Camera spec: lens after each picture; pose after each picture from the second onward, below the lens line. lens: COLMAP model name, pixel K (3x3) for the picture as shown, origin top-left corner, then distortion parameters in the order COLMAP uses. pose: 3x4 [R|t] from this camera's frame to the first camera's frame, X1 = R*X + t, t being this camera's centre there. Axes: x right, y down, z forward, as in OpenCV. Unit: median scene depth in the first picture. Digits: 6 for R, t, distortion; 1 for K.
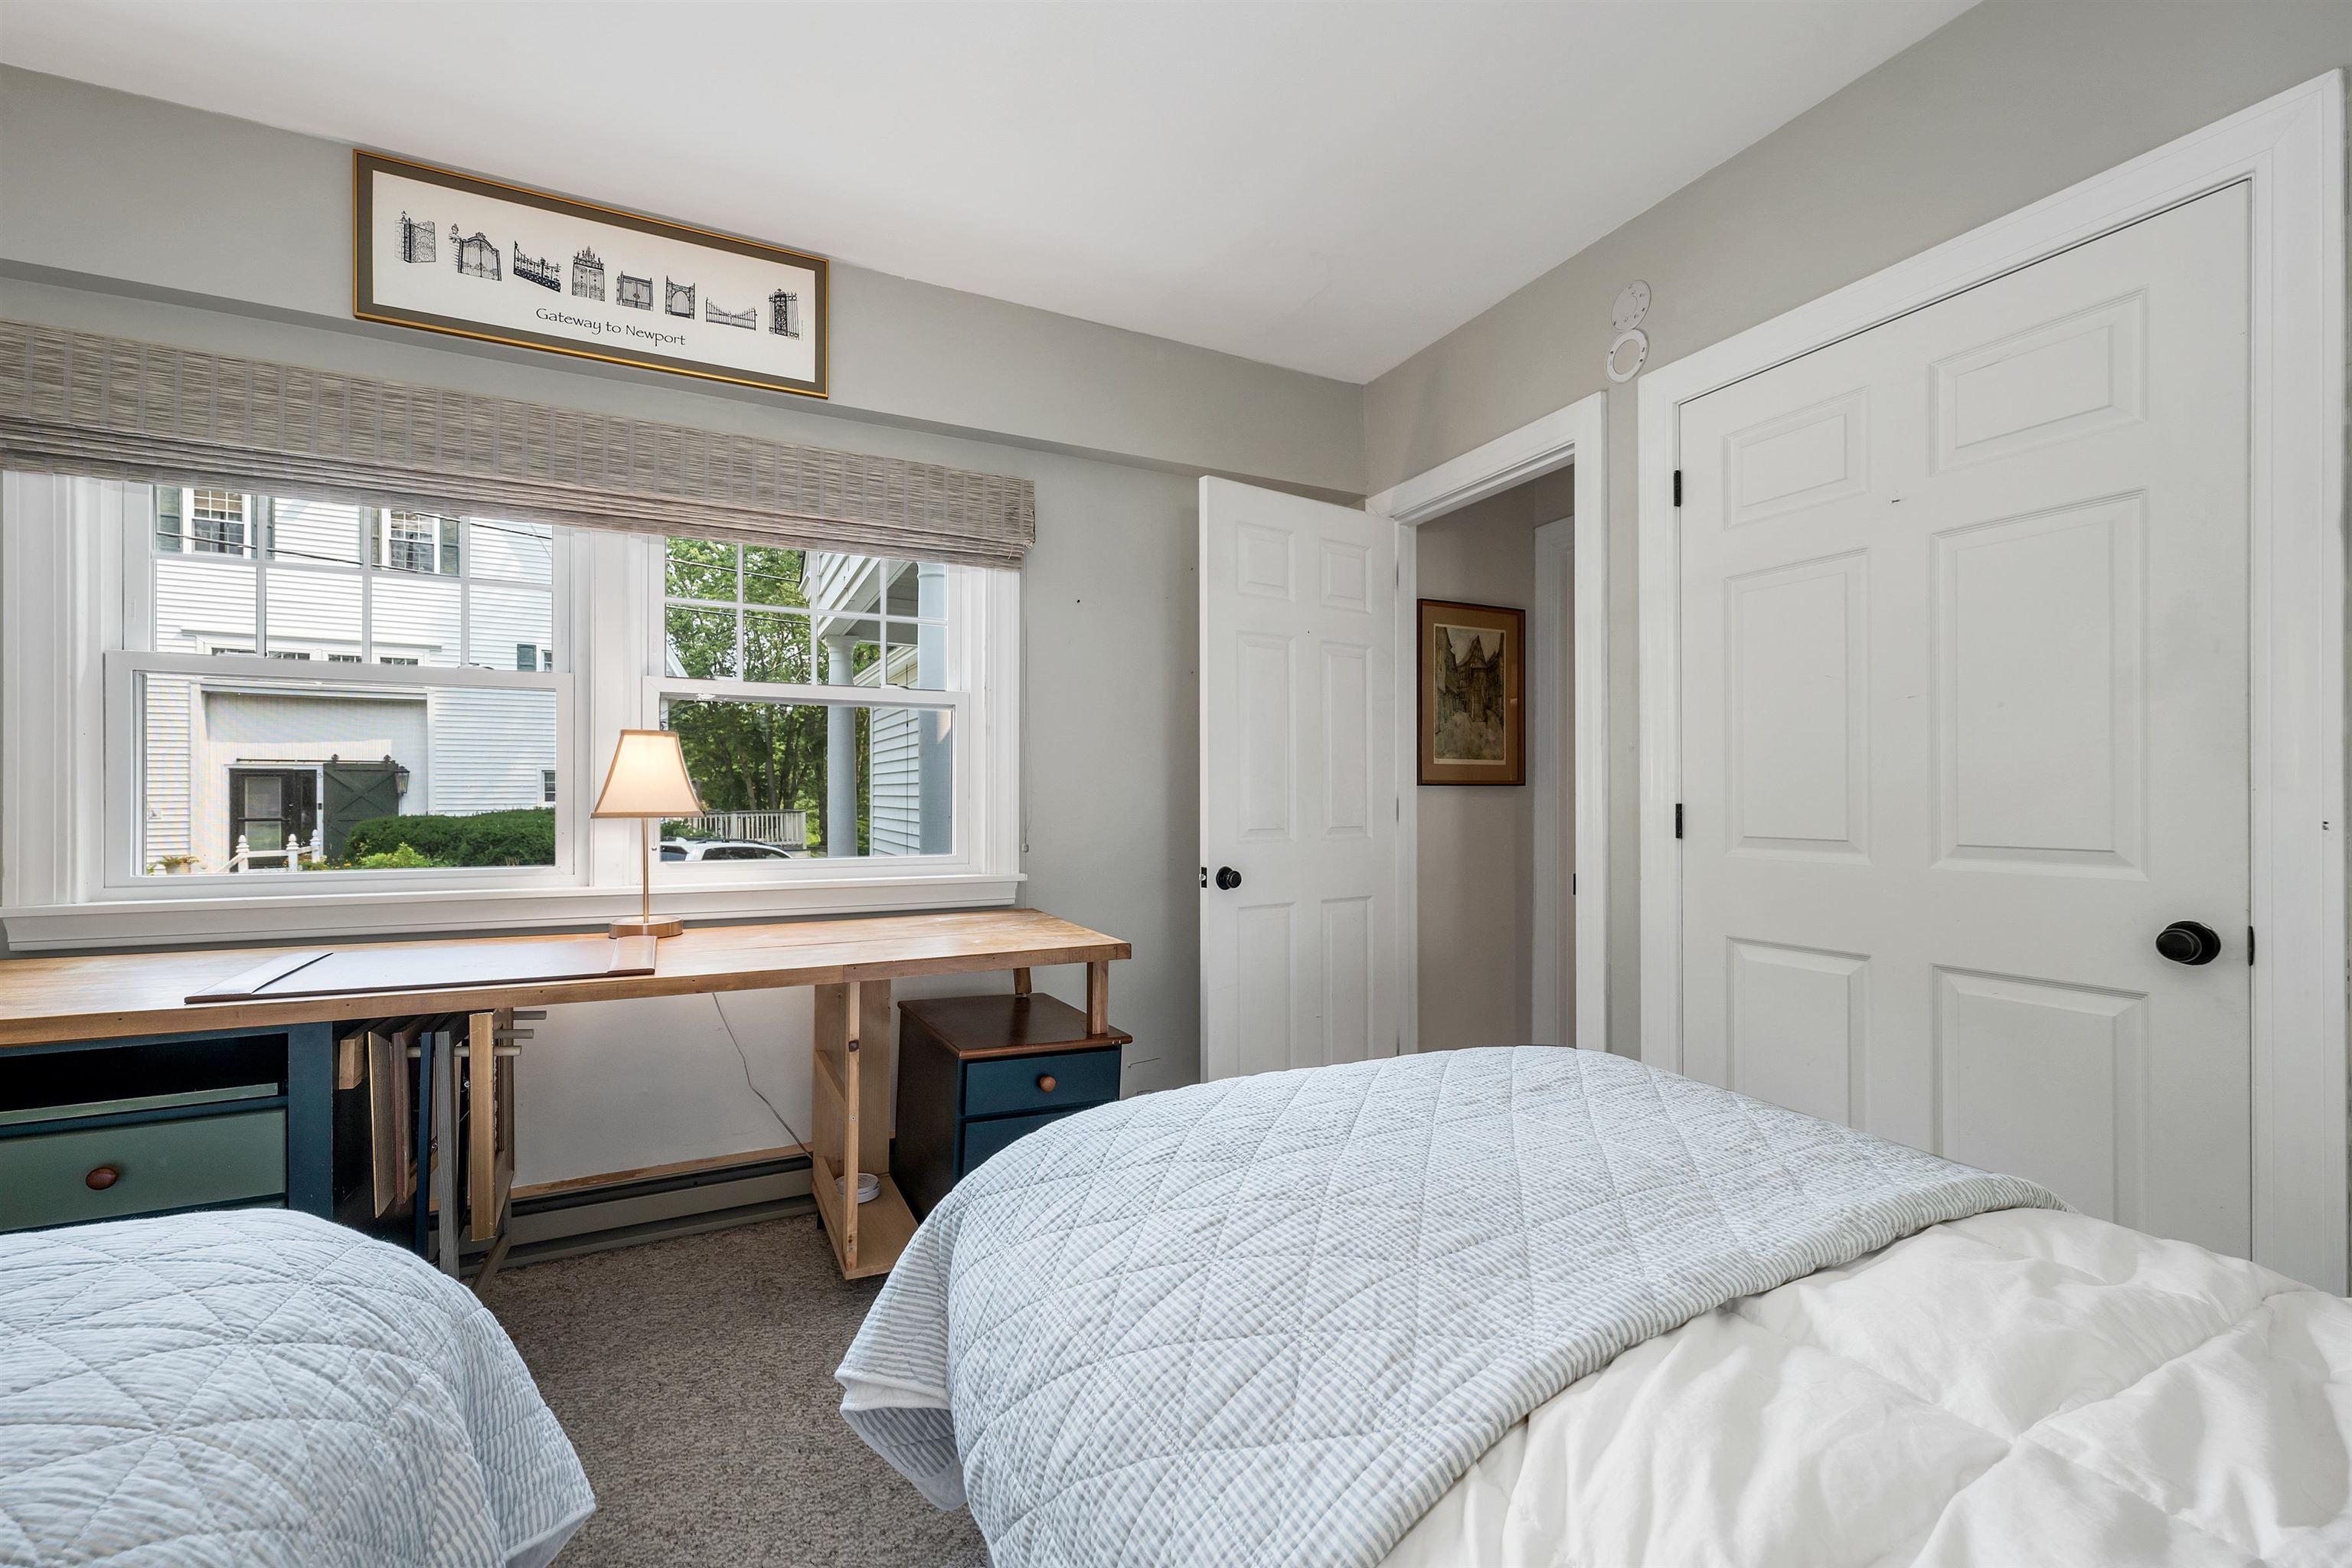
lens RADIAL K [[973.3, 0, 1181.2], [0, 973.3, 797.6], [0, 0, 1]] dist [0.001912, -0.000148]
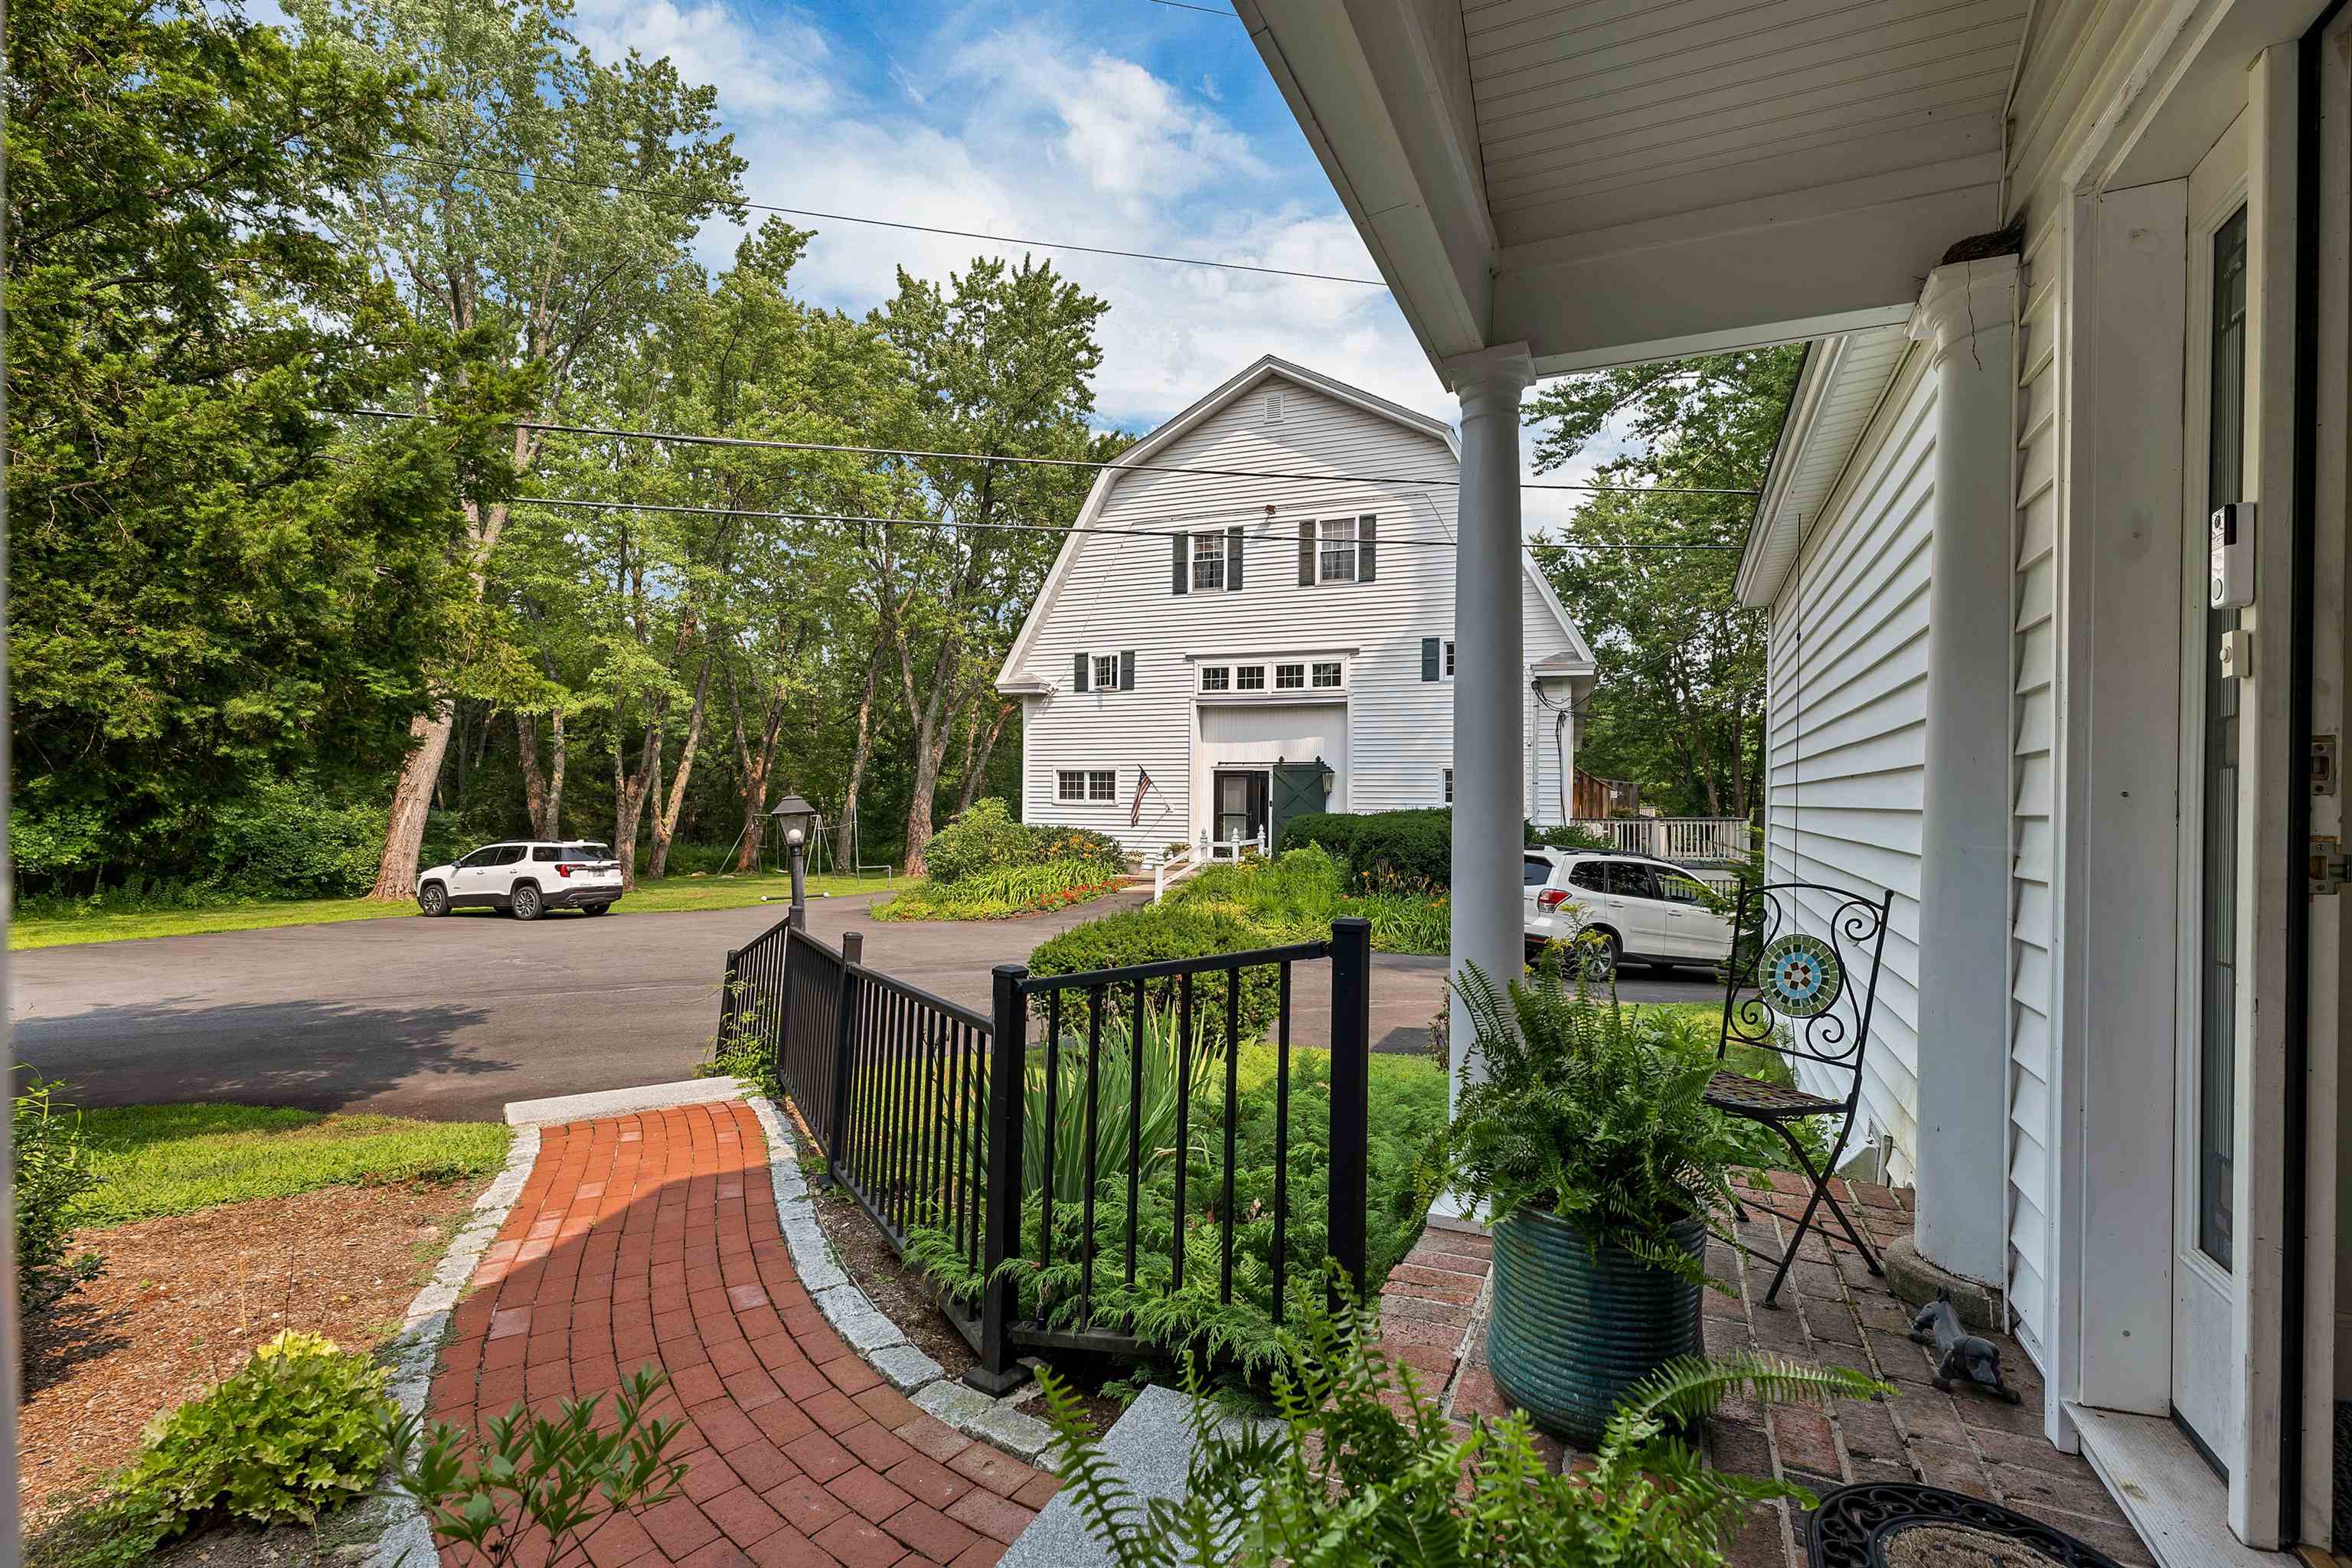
lens RADIAL K [[973.3, 0, 1181.2], [0, 973.3, 797.6], [0, 0, 1]] dist [0.001912, -0.000148]
pose [[0.591567, 0.004208, -0.806245, -0.048454], [-0.011922, 0.999923, -0.003529, 0.006690], [0.806168, 0.011700, 0.591571, 0.253791]]
